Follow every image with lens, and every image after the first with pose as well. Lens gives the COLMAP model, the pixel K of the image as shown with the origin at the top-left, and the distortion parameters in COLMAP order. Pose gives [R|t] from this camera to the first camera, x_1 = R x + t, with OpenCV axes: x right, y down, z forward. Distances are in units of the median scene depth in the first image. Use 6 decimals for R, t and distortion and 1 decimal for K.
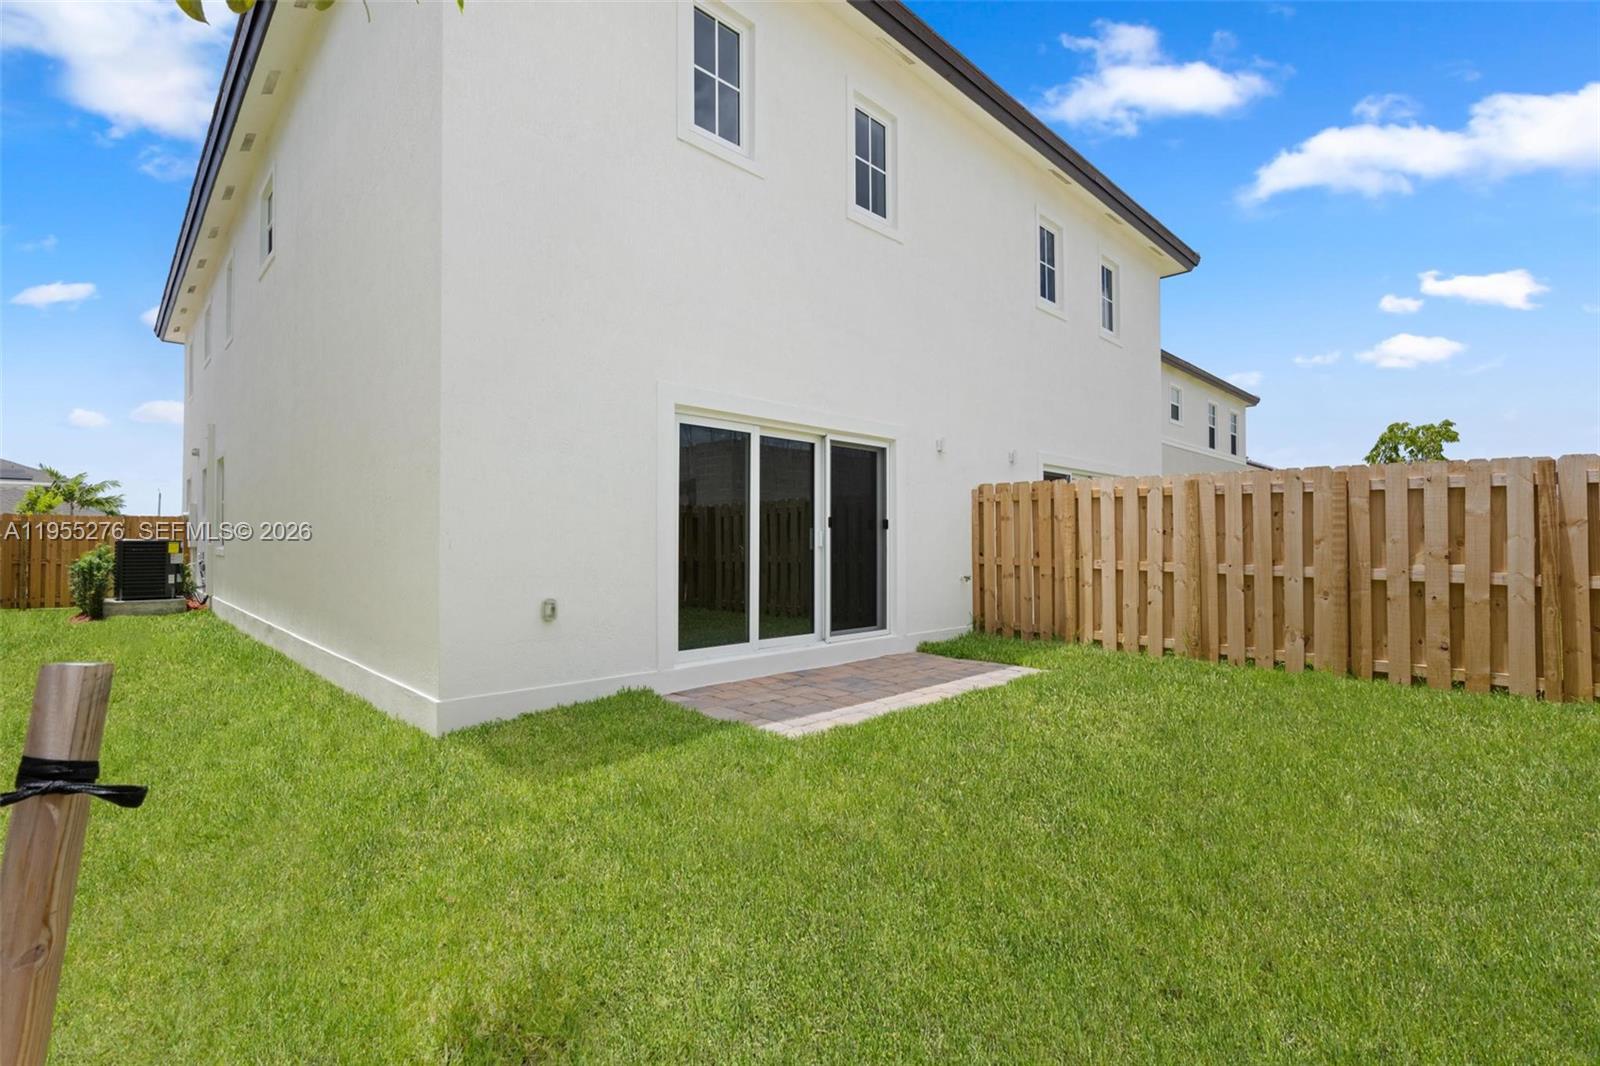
lens RADIAL K [[738.1, 0, 801.5], [0, 738.1, 541.7], [0, 0, 1]] dist [0.001793, 0.000186]
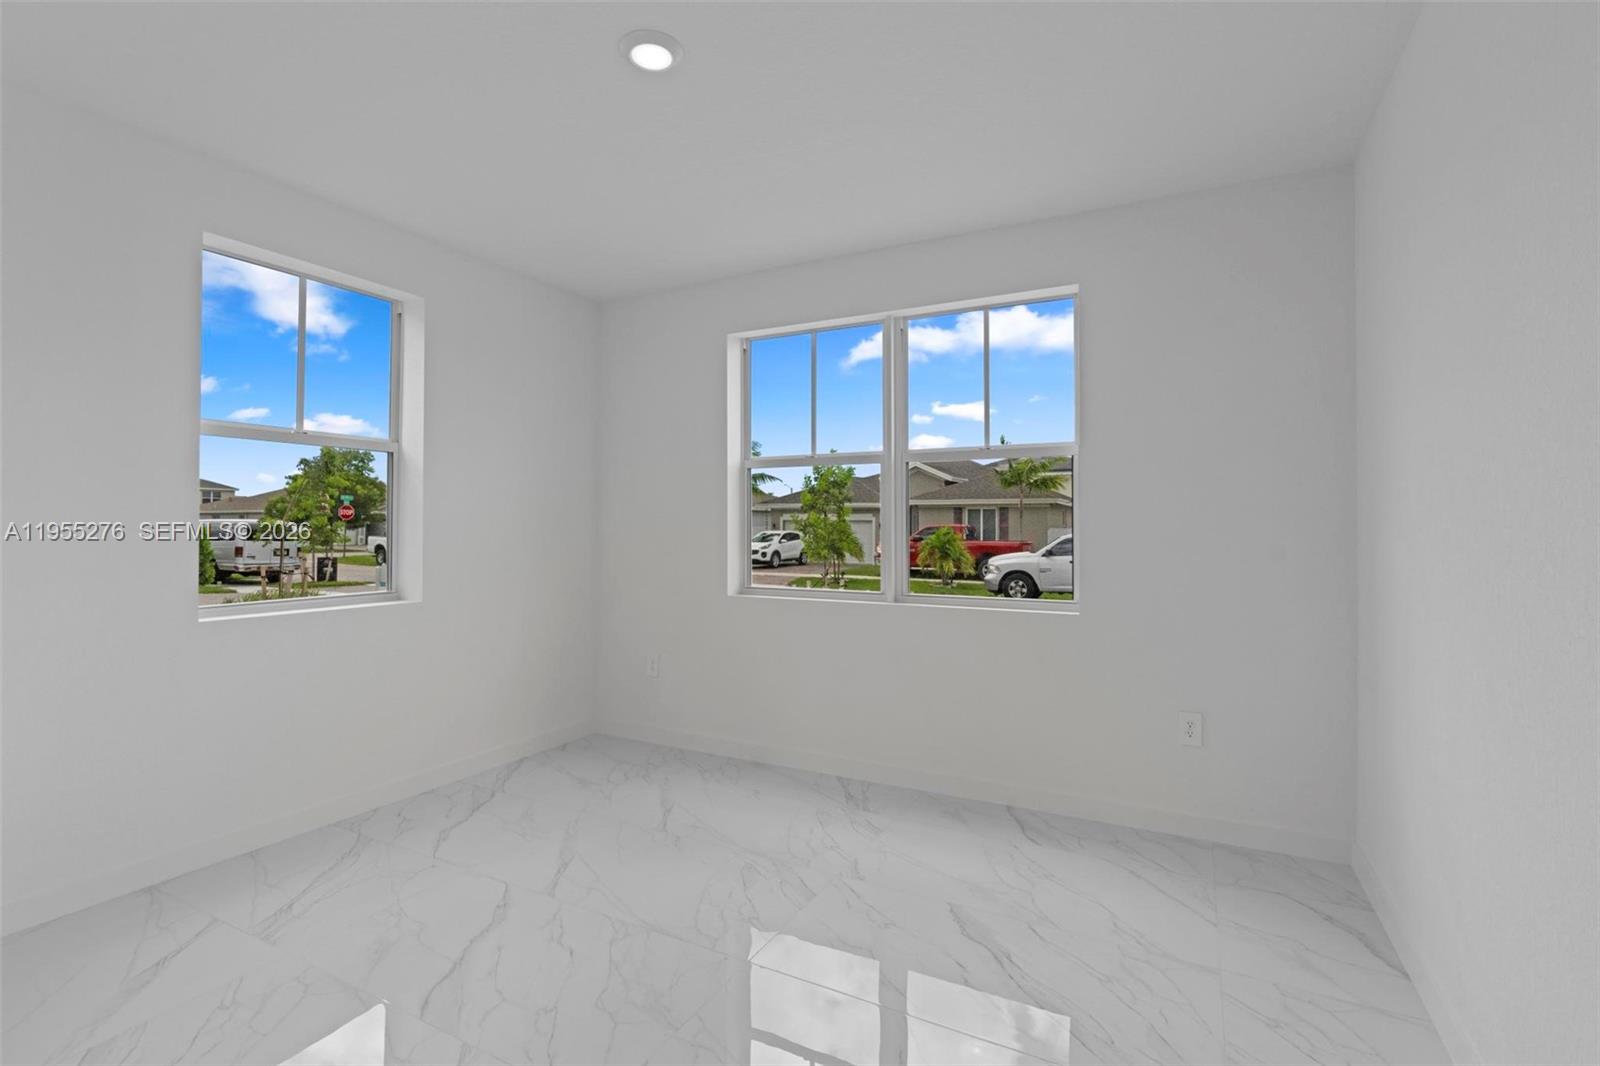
lens RADIAL K [[738.1, 0, 793.6], [0, 738.1, 535.1], [0, 0, 1]] dist [0.001793, 0.000186]
pose [[0.934348, 0.004268, 0.356336, -0.177524], [-0.002027, 0.999976, -0.006661, -0.003586], [-0.356356, 0.005501, 0.934334, -0.636946]]
